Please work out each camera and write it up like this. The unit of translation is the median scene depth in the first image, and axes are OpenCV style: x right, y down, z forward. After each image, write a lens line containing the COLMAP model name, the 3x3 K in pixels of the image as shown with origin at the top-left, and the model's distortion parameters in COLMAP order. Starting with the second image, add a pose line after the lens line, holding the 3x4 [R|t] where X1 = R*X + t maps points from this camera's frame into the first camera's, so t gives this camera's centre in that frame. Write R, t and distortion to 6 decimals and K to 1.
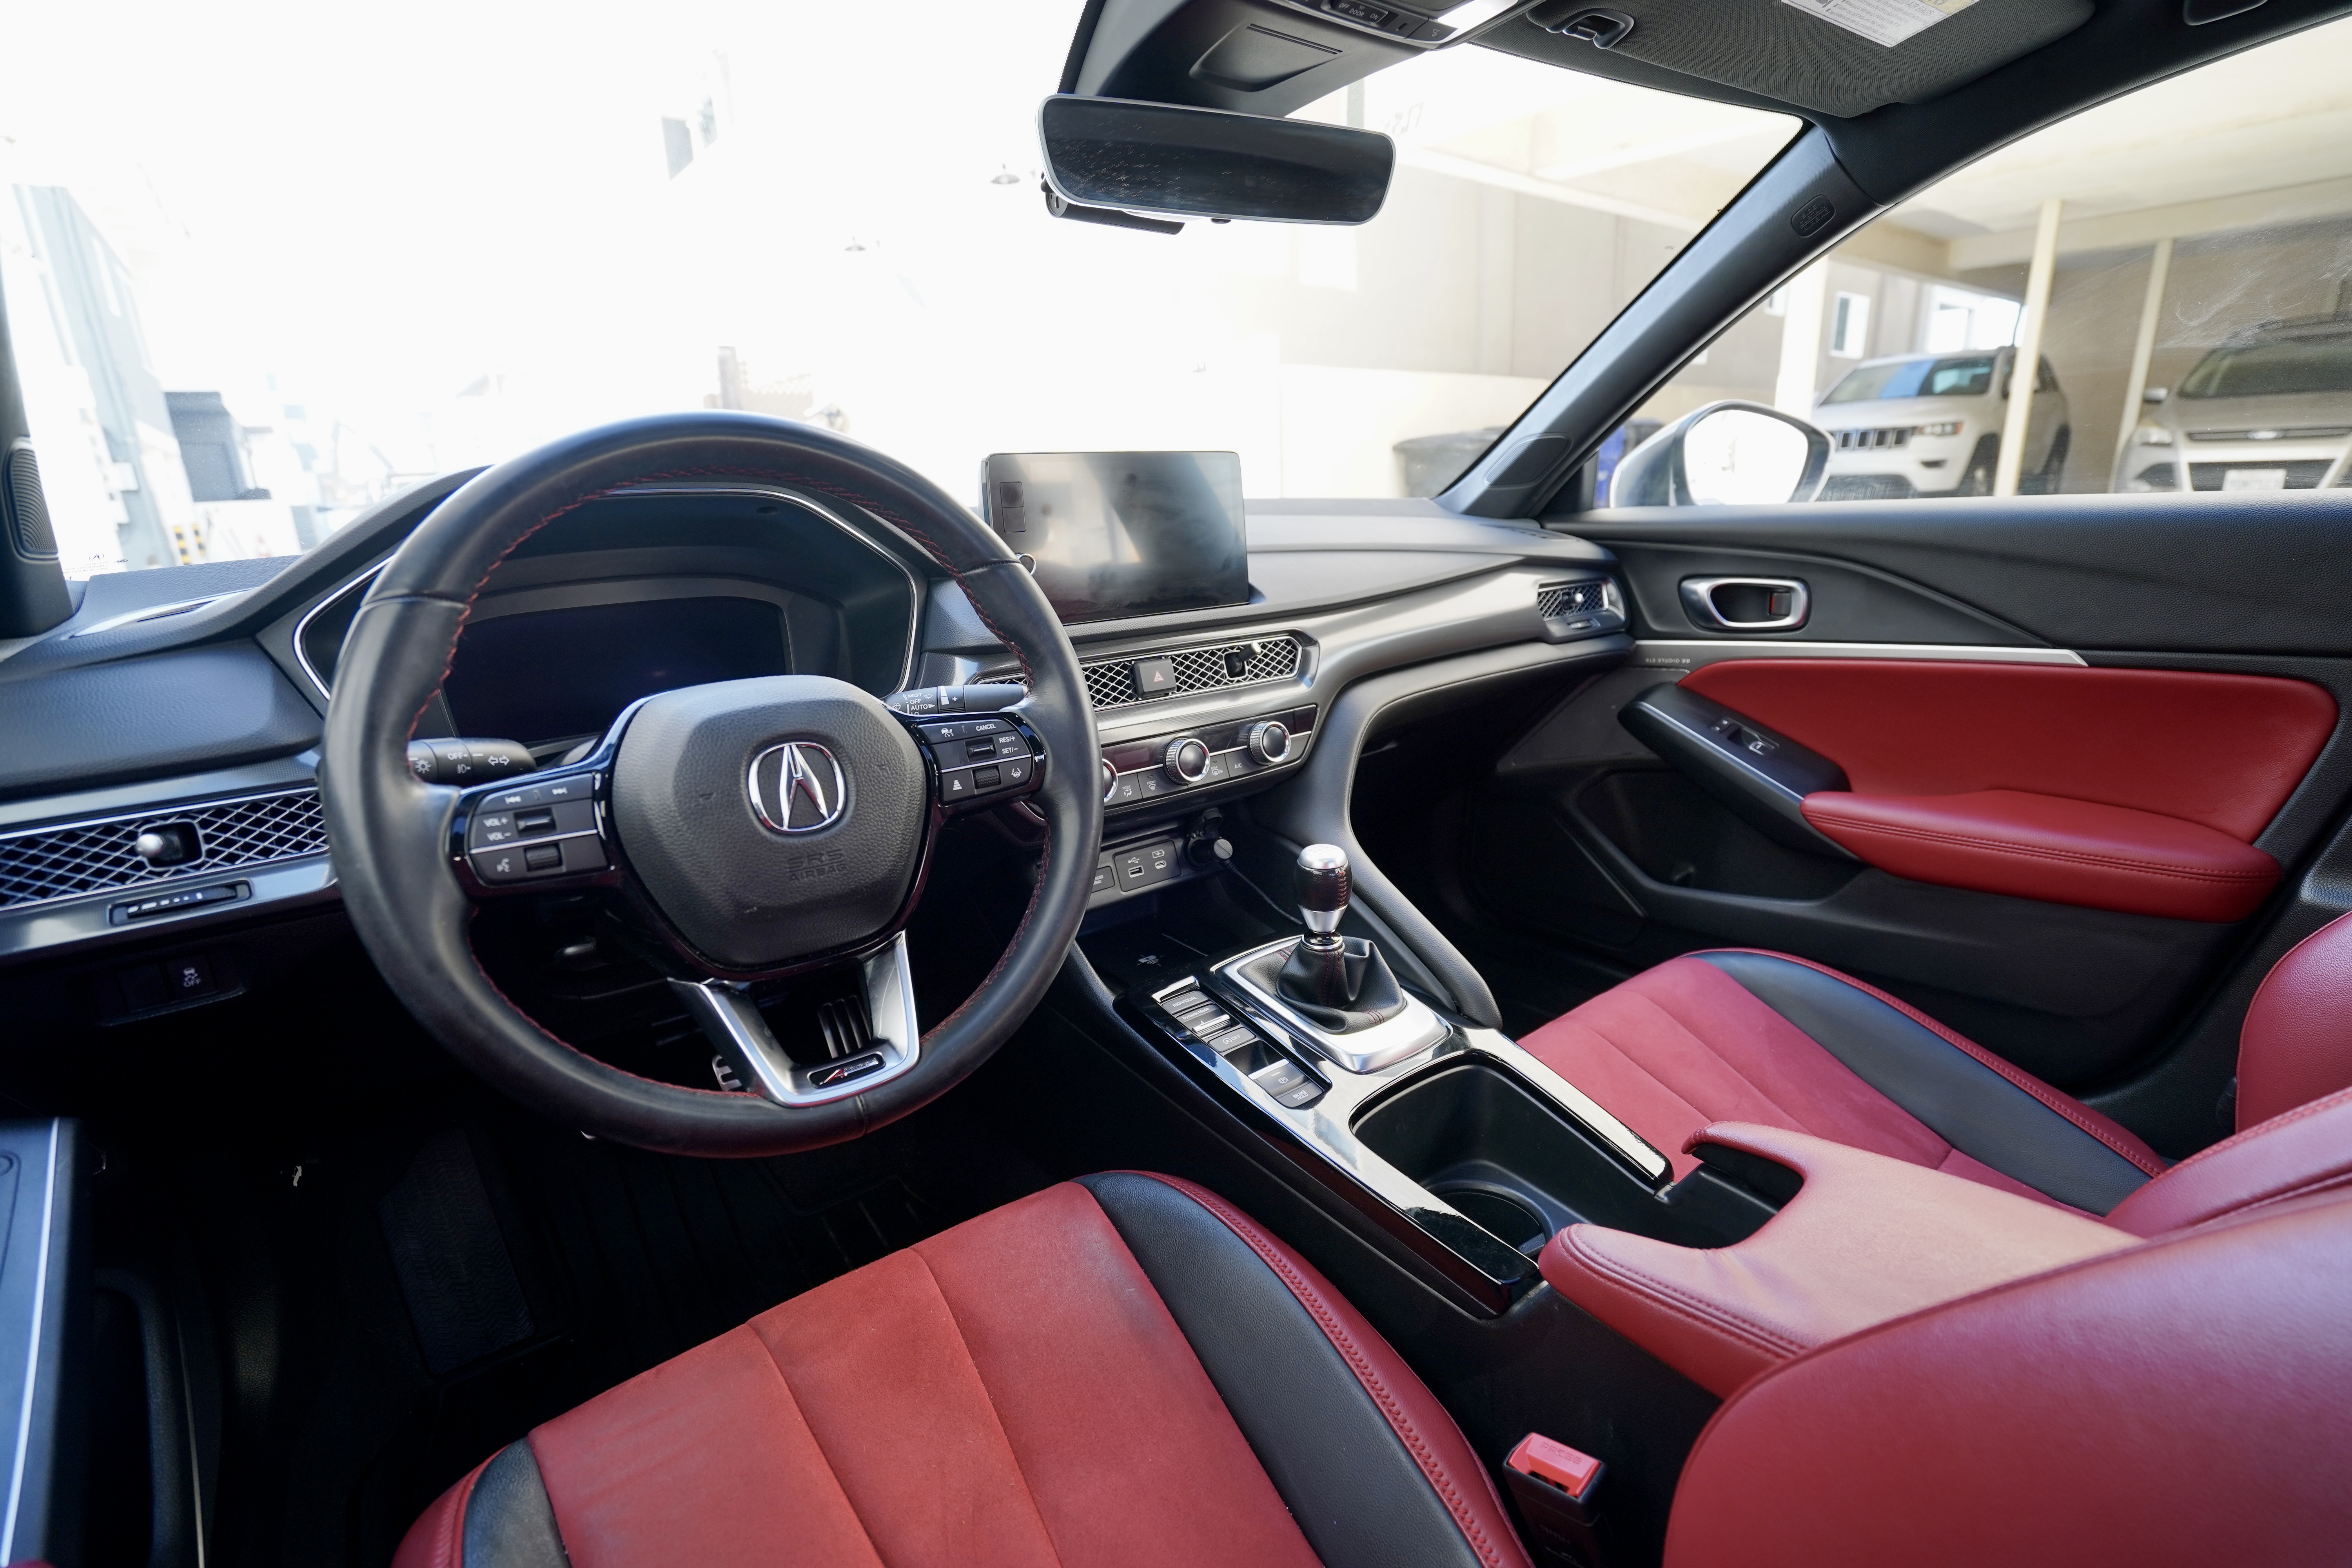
lens RADIAL K [[1084.3, 0, 1184.3], [0, 1084.3, 786.0], [0, 0, 1]] dist [-0.051415, 0.016724]
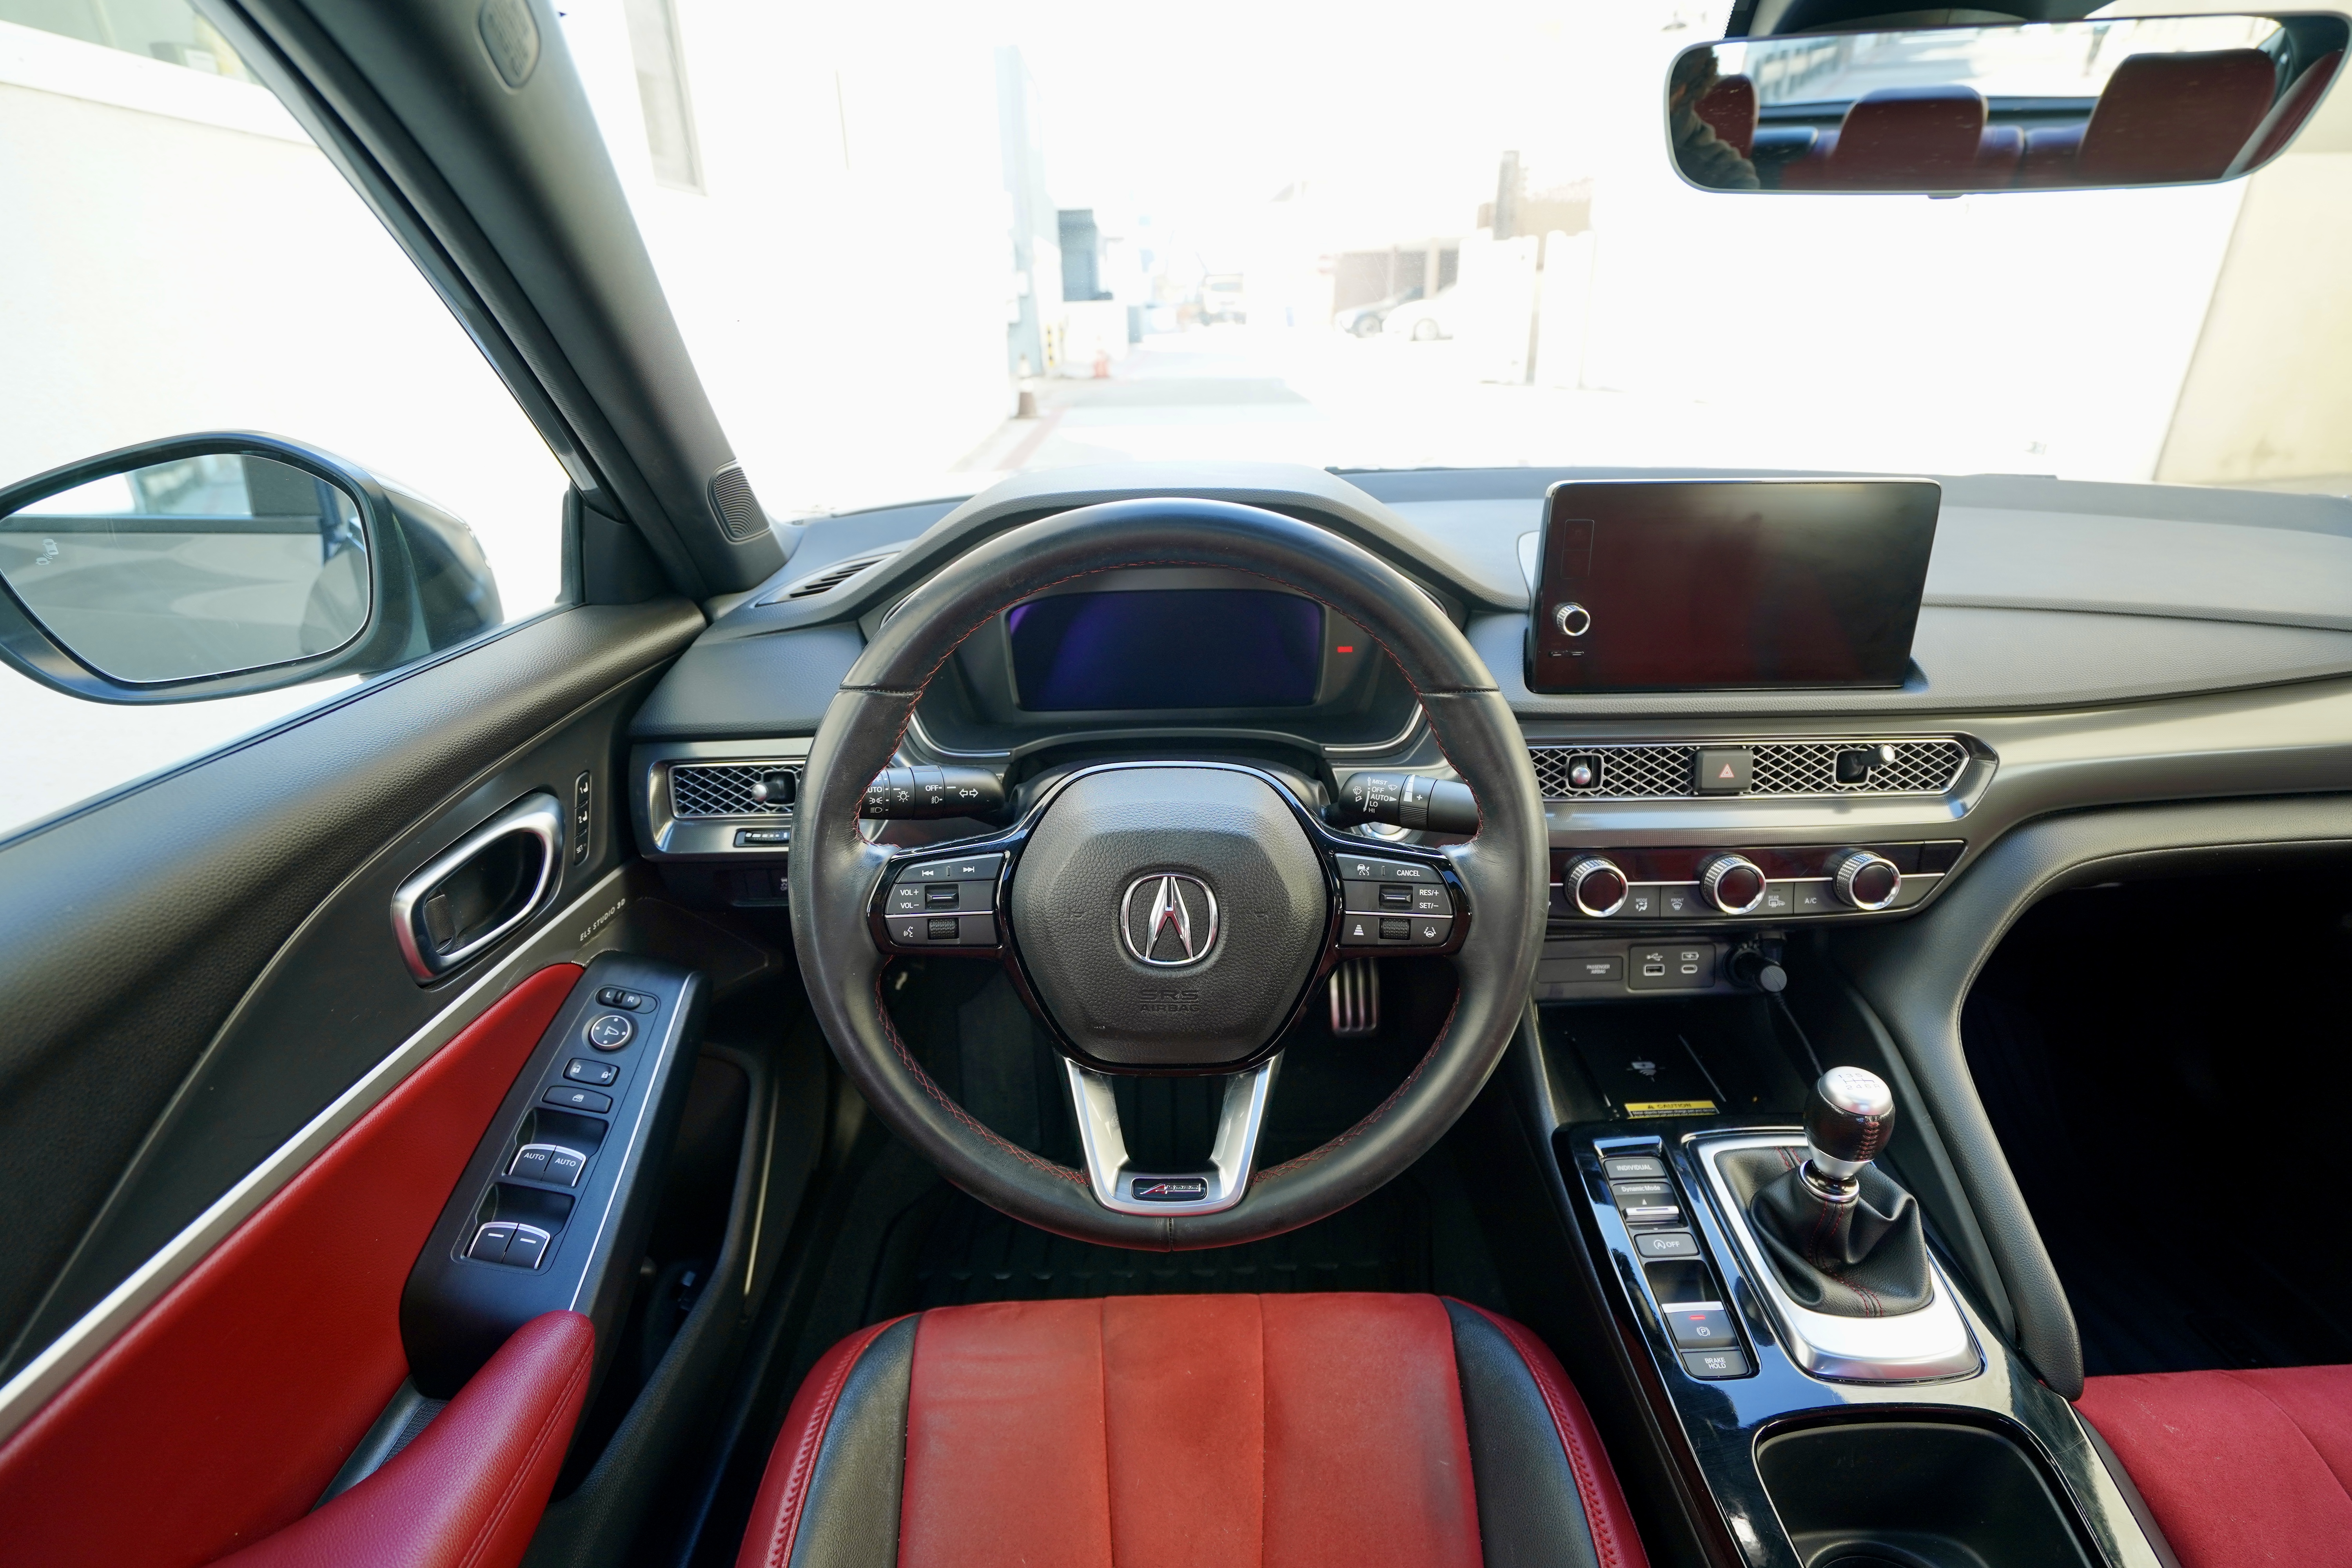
lens RADIAL K [[1084.3, 0, 1184.0], [0, 1084.3, 800.4], [0, 0, 1]] dist [-0.051415, 0.016724]
pose [[0.799464, 0.266566, -0.538331, 0.097247], [-0.172700, 0.960309, 0.219044, -0.207992], [0.575354, -0.082148, 0.813769, 0.147264]]
